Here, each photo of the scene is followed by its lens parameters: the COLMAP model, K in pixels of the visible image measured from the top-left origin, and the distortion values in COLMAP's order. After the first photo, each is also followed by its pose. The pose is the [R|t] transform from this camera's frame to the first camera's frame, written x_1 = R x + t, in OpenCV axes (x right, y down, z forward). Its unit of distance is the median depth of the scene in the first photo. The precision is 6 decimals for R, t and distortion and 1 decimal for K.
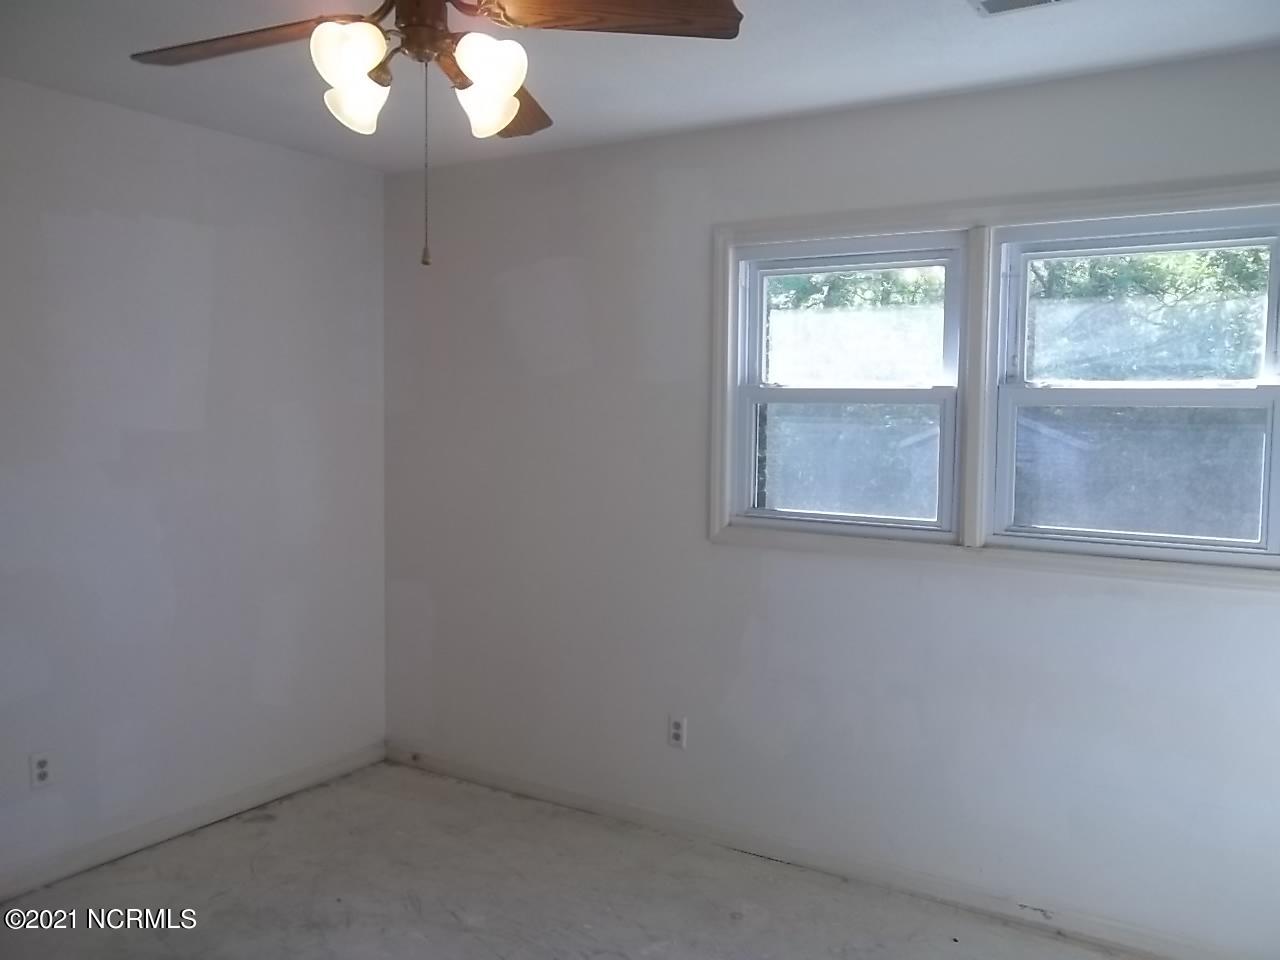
lens RADIAL K [[1088.4, 0, 642.5], [0, 1088.4, 477.9], [0, 0, 1]] dist [-0.009434, 0.041762]
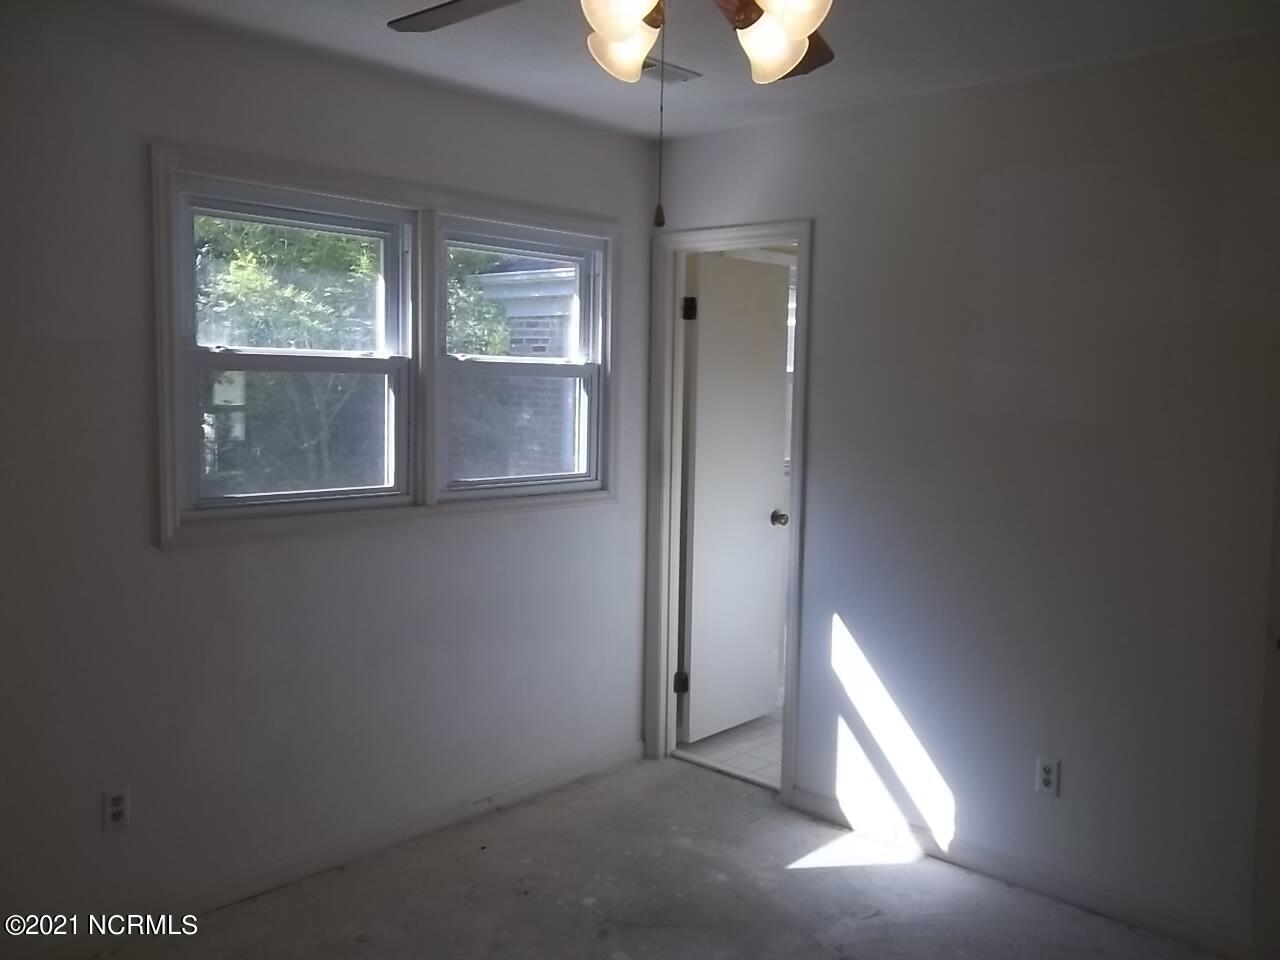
lens RADIAL K [[1088.4, 0, 642.5], [0, 1088.4, 477.9], [0, 0, 1]] dist [-0.009434, 0.041762]
pose [[0.178185, -0.095312, 0.979370, -0.722808], [0.046437, 0.995003, 0.088385, -0.050401], [-0.982901, 0.029730, 0.181720, 0.588205]]
